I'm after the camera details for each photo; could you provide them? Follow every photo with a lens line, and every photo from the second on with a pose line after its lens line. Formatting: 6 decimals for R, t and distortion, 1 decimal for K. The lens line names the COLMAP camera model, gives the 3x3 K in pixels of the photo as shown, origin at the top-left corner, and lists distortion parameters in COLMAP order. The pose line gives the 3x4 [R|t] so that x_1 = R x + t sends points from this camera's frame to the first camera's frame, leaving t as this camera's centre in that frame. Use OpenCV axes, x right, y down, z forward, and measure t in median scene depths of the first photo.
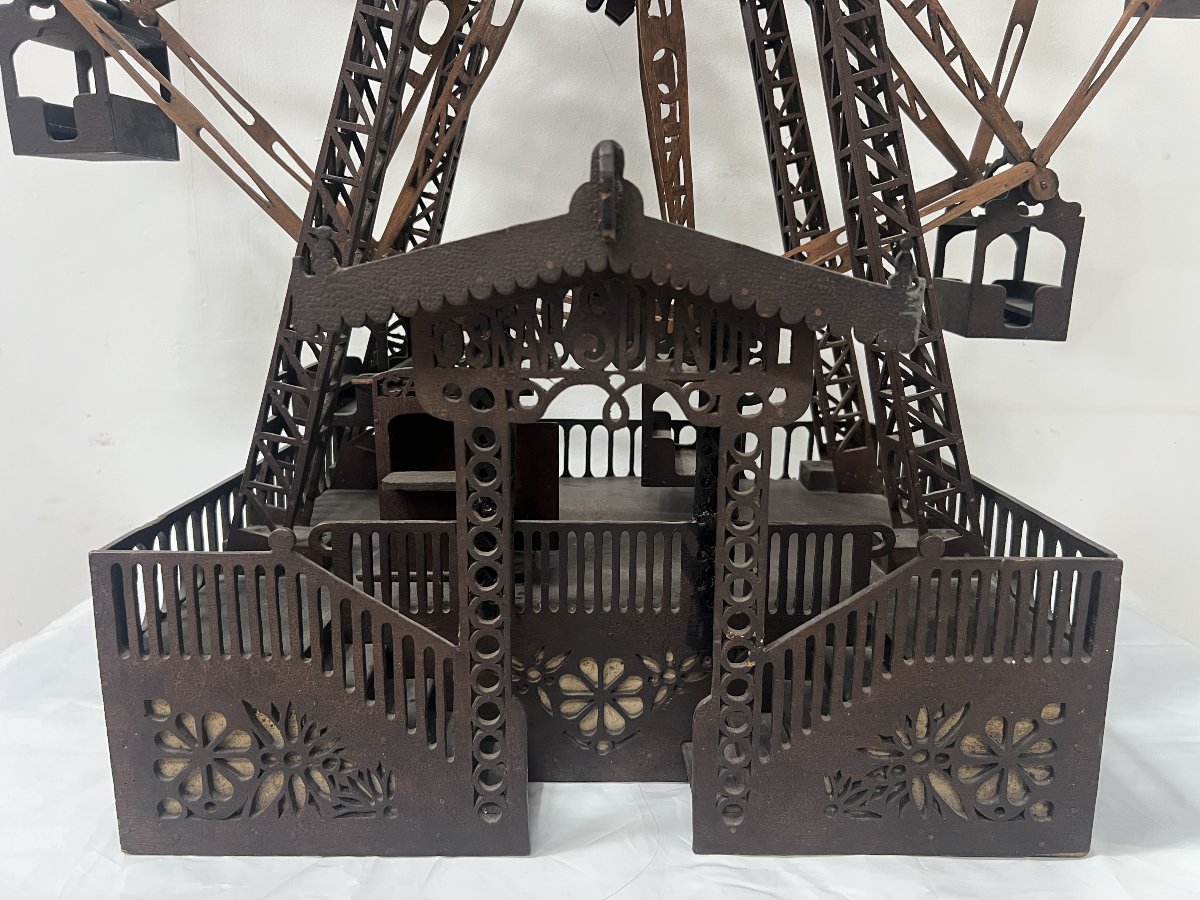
lens RADIAL K [[922.5, 0, 602.6], [0, 922.5, 453.8], [0, 0, 1]] dist [0.024252, -0.044856]
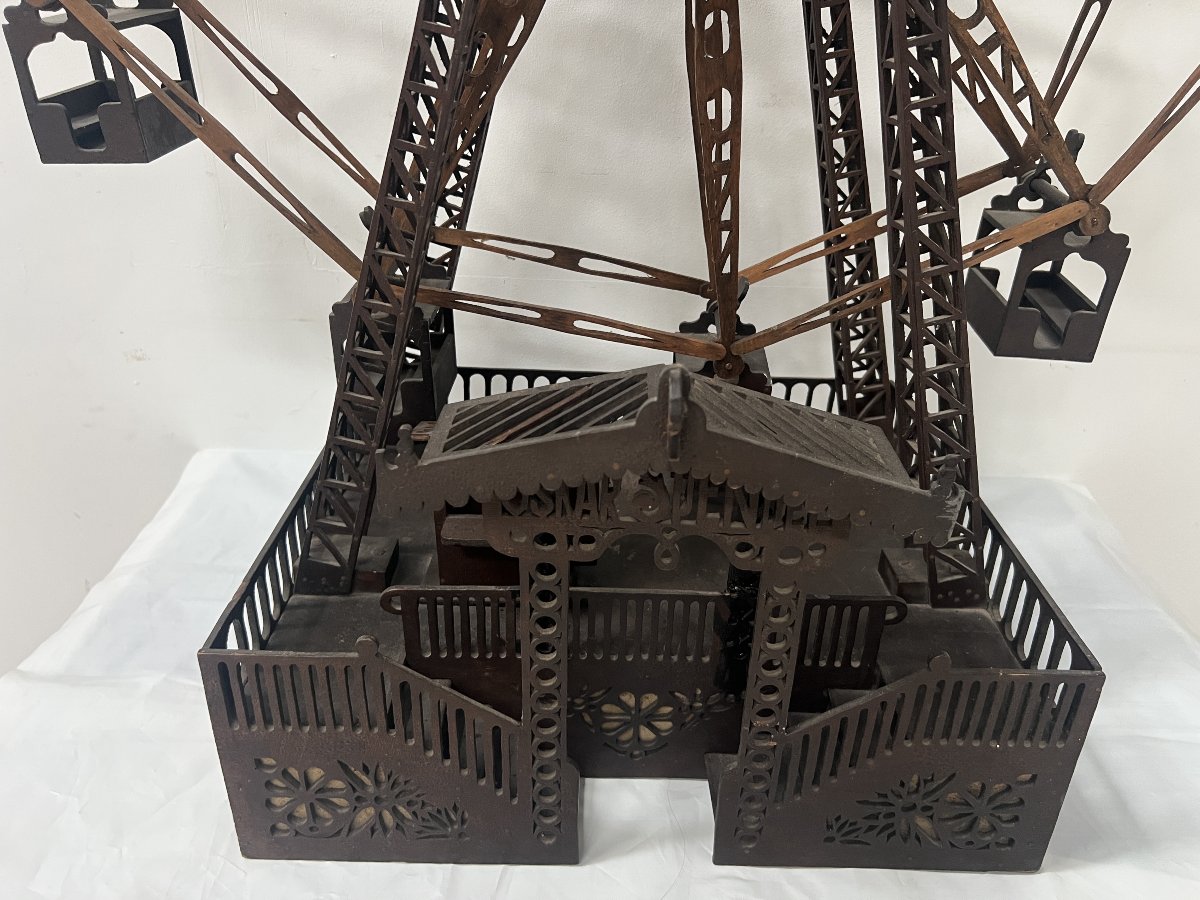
lens RADIAL K [[922.5, 0, 598.8], [0, 922.5, 450.4], [0, 0, 1]] dist [0.024252, -0.044856]
pose [[0.999812, 0.019202, 0.002707, -0.064716], [-0.019213, 0.961976, 0.272457, -0.412034], [0.002628, -0.272458, 0.962164, -0.020844]]
